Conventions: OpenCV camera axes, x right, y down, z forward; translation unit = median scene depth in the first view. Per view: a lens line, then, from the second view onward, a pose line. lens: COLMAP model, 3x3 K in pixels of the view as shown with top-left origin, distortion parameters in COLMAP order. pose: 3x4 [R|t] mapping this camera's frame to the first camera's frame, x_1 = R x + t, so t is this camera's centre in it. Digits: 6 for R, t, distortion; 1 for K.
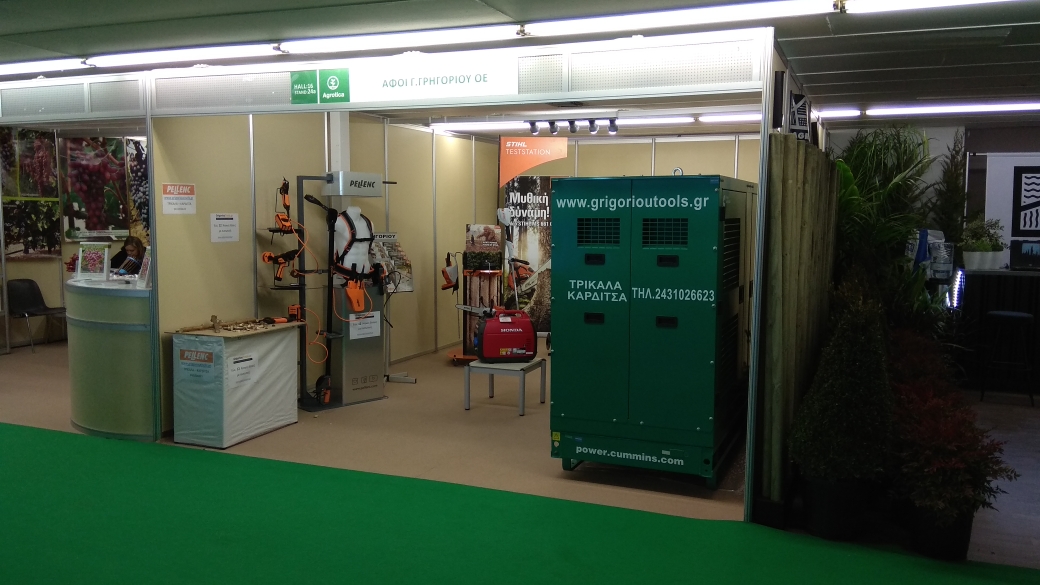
lens RADIAL K [[845.4, 0, 517.9], [0, 845.4, 296.5], [0, 0, 1]] dist [0.084215, -0.015979]
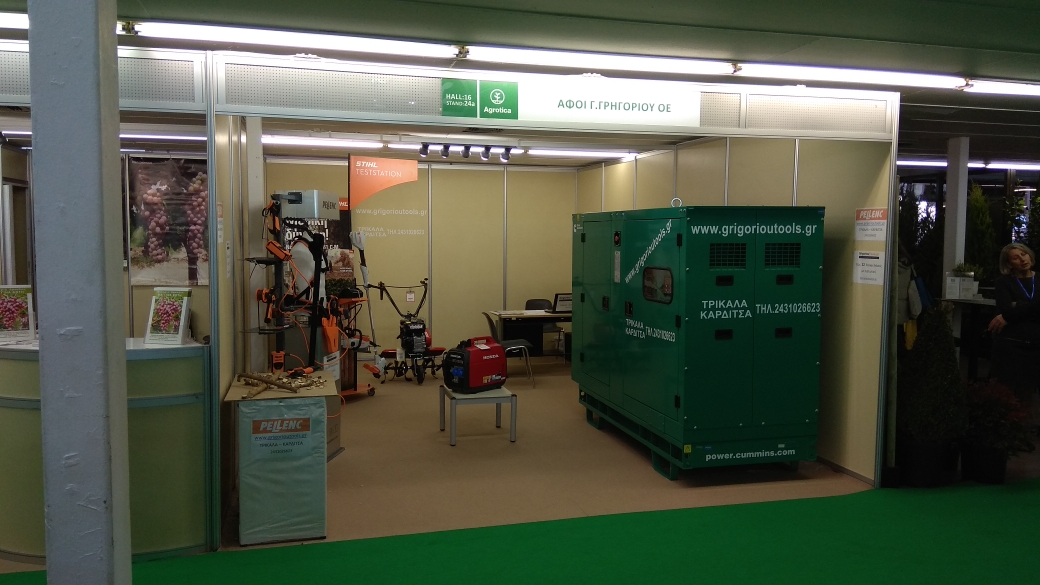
lens RADIAL K [[802.4, 0, 520.8], [0, 802.4, 293.9], [0, 0, 1]] dist [0.079925, -0.004323]
pose [[0.792300, -0.047515, 0.608279, -0.752196], [0.060816, 0.998148, -0.001245, -0.041401], [-0.607093, 0.037979, 0.793722, 0.329011]]
